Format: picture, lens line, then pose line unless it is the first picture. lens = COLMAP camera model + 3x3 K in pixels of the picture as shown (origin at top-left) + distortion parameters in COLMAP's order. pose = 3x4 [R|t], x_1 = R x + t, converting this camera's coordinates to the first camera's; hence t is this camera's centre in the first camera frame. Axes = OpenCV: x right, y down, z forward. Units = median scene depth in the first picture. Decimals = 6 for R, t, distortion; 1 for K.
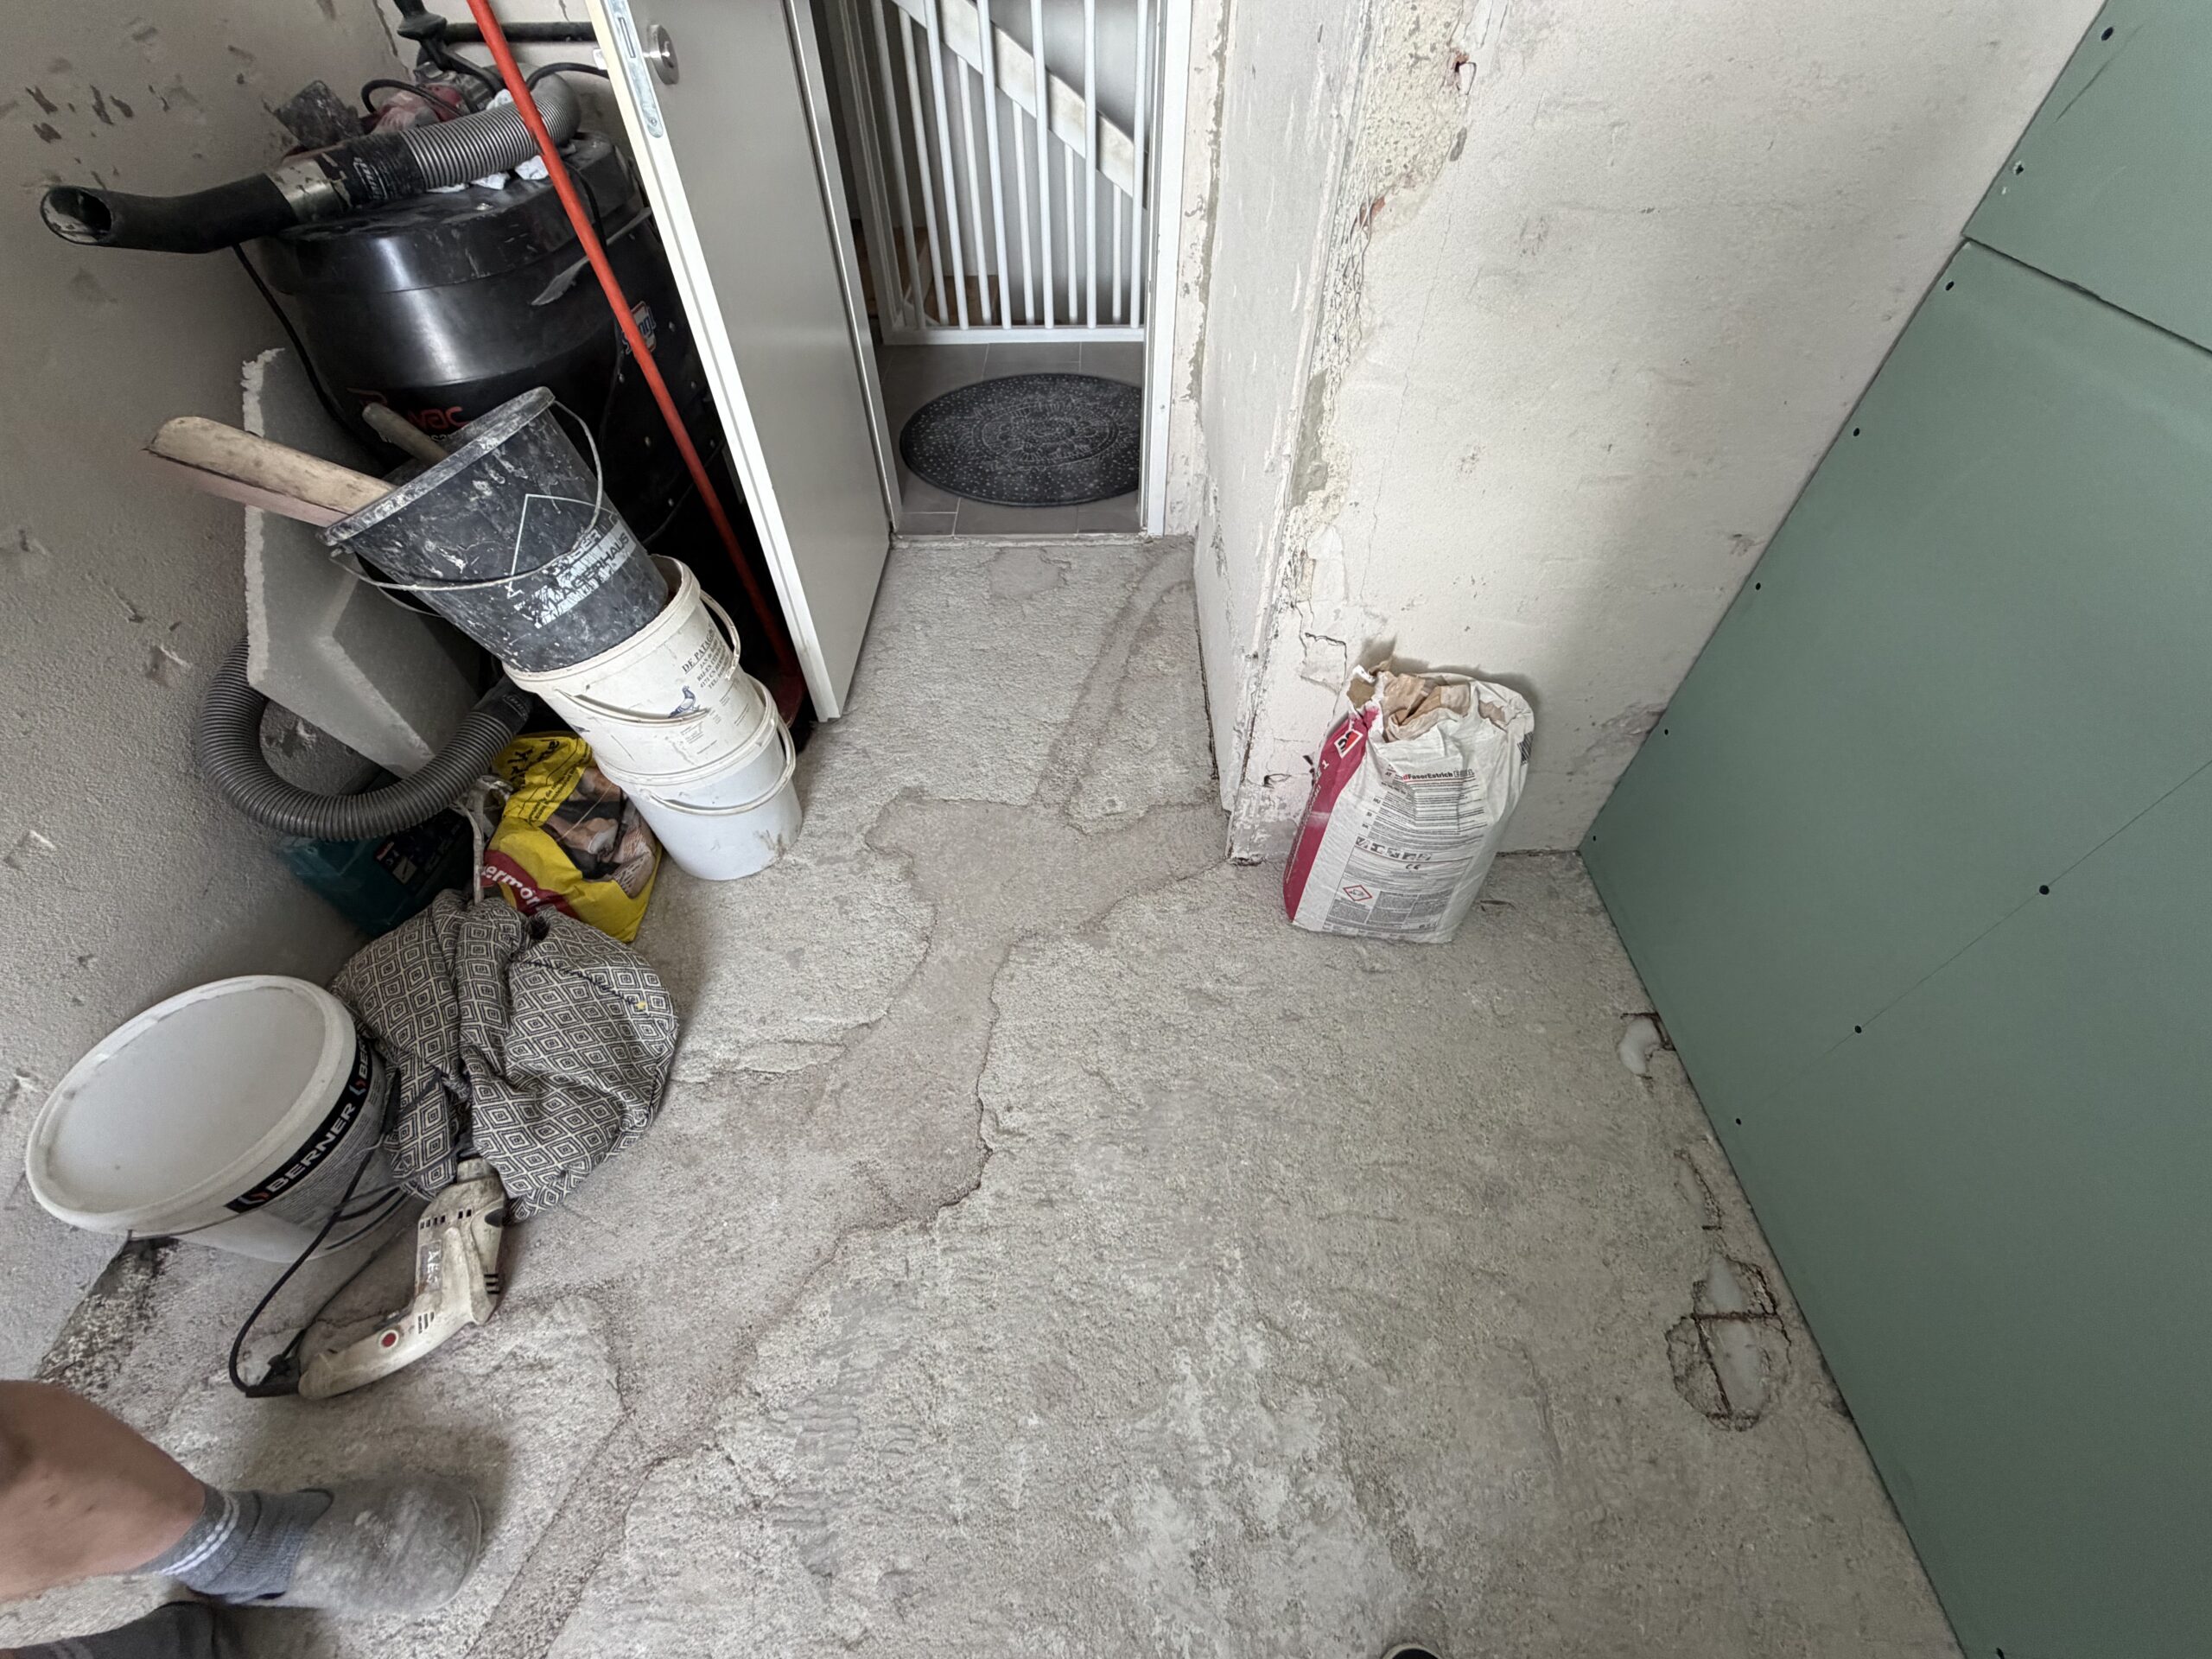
lens RADIAL K [[884.4, 0, 1103.8], [0, 884.4, 827.7], [0, 0, 1]] dist [0.000310, 0.000007]
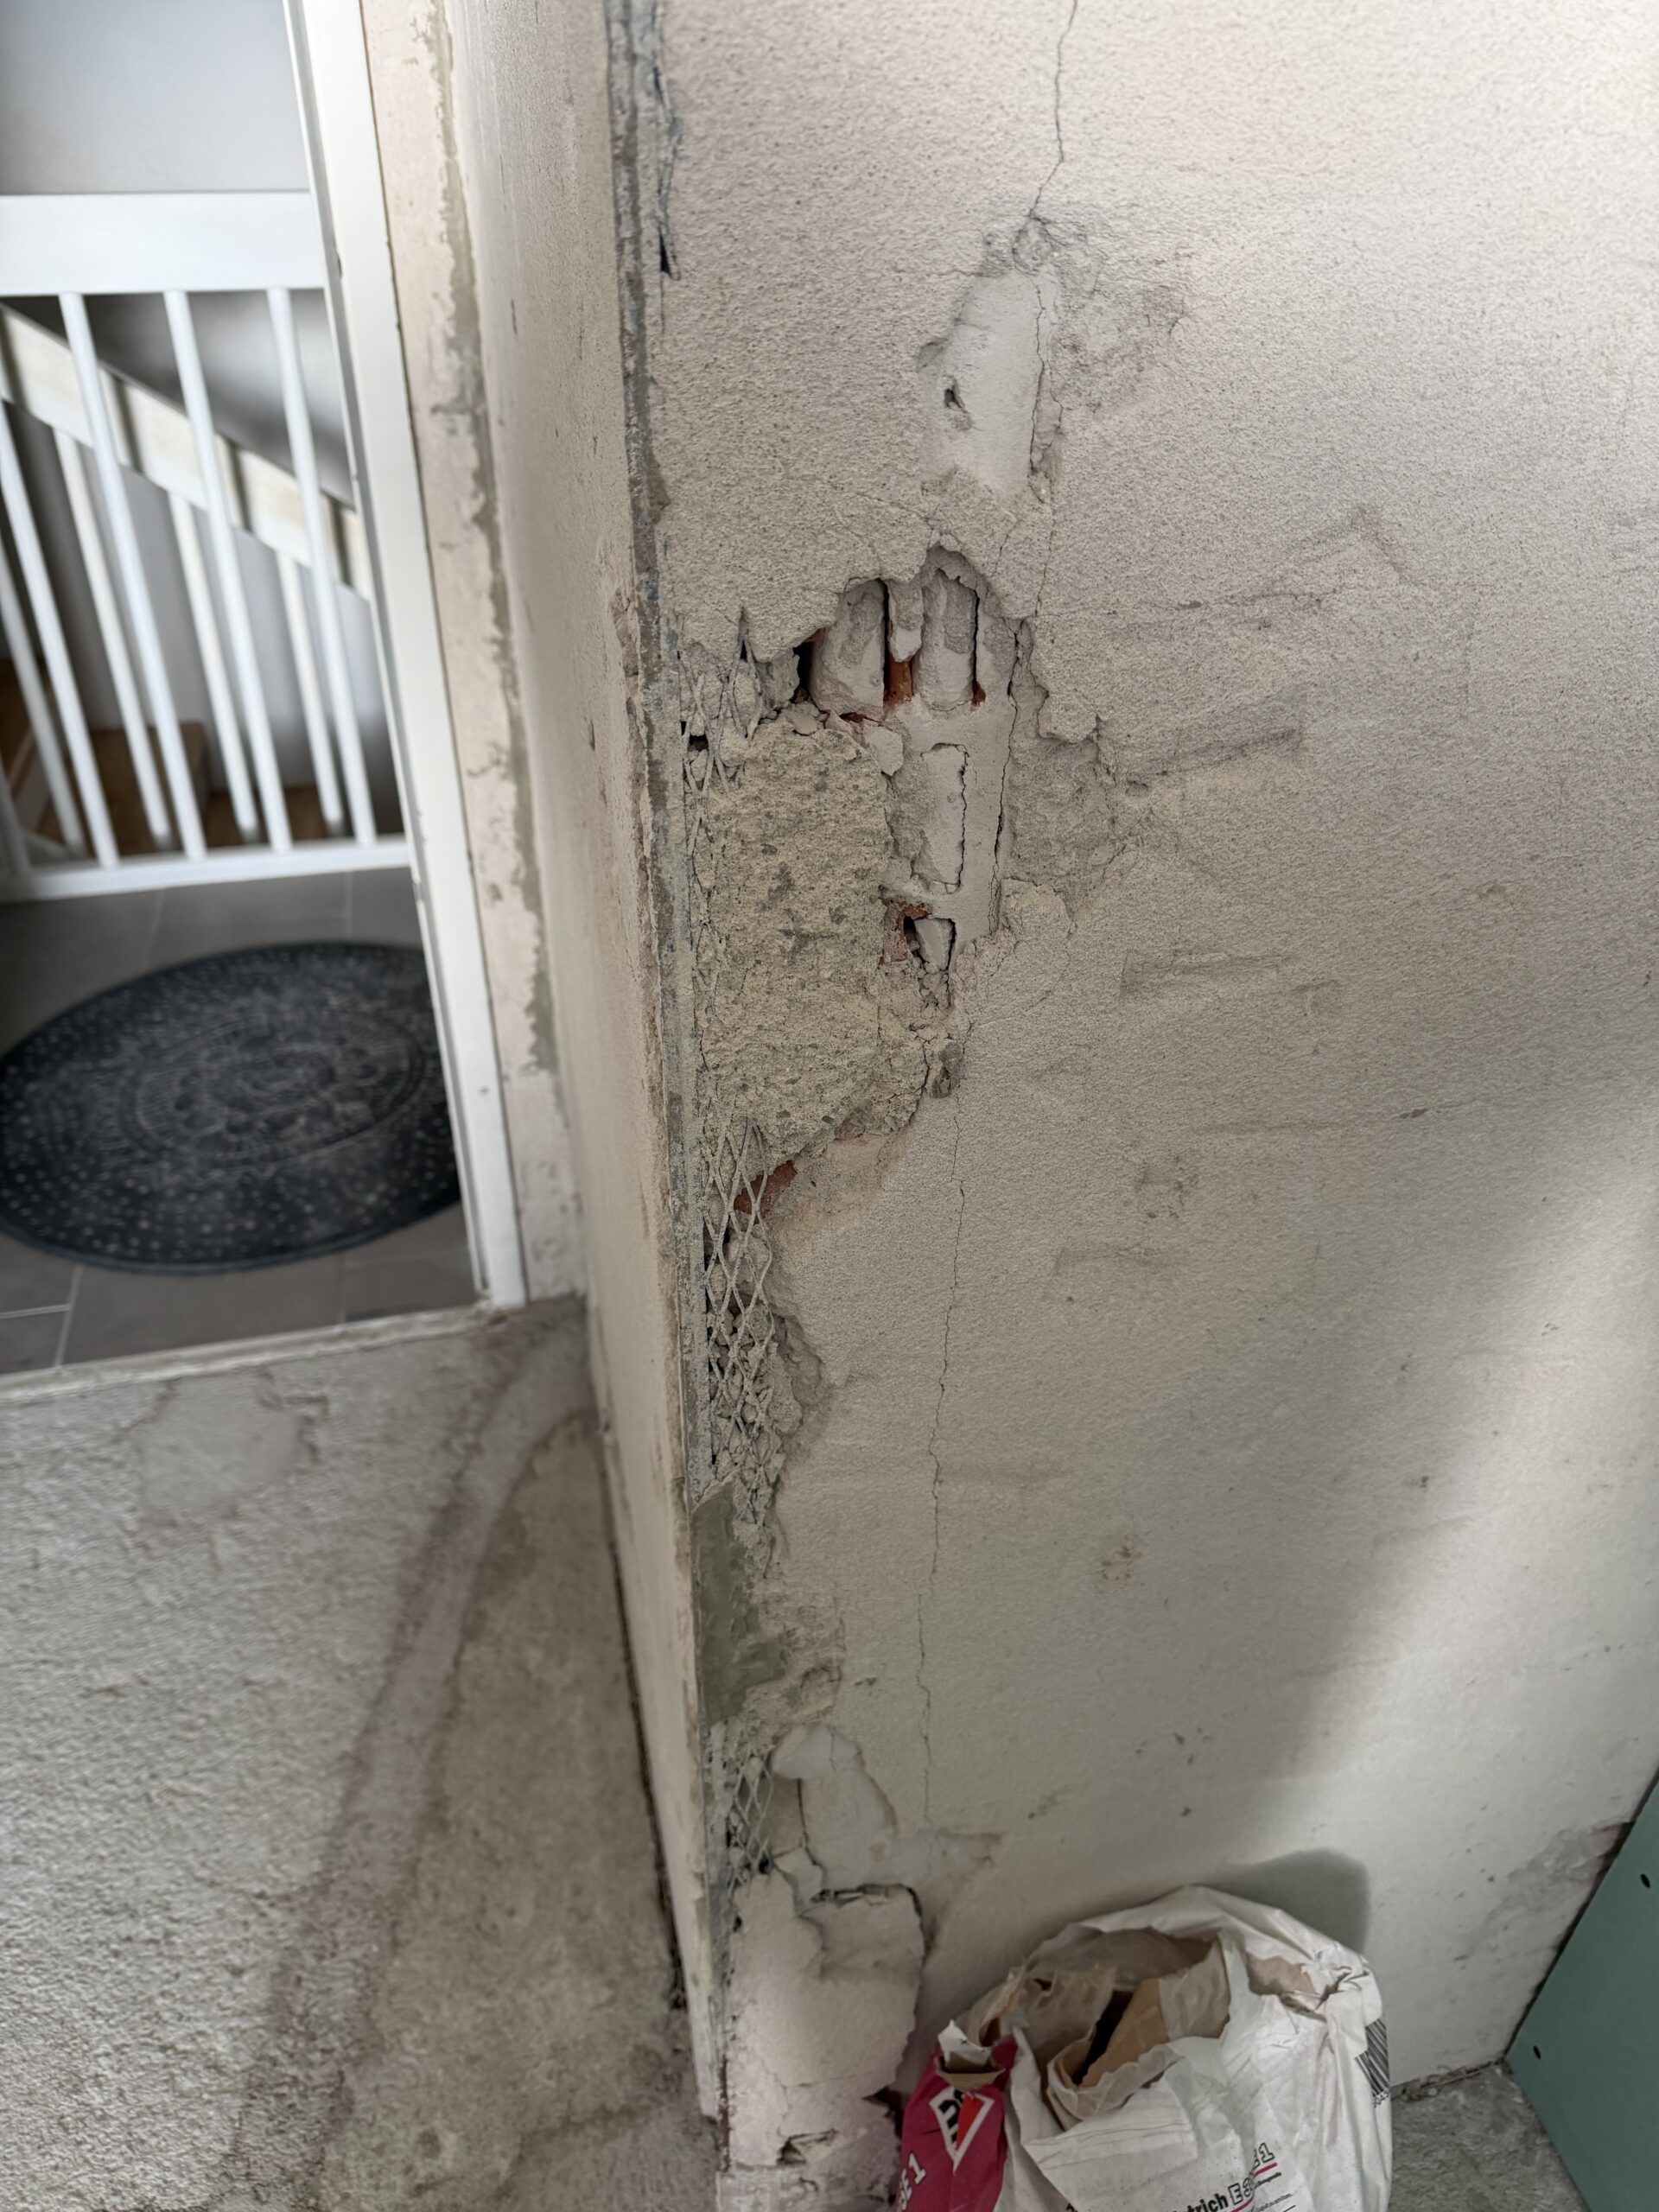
lens RADIAL K [[1576.7, 0, 829.5], [0, 1576.7, 1106.0], [0, 0, 1]] dist [0.074589, -0.123955]
pose [[0.974571, -0.115042, 0.192294, 0.105497], [0.157852, 0.961542, -0.224764, -0.300708], [-0.159041, 0.249403, 0.955251, 0.169767]]
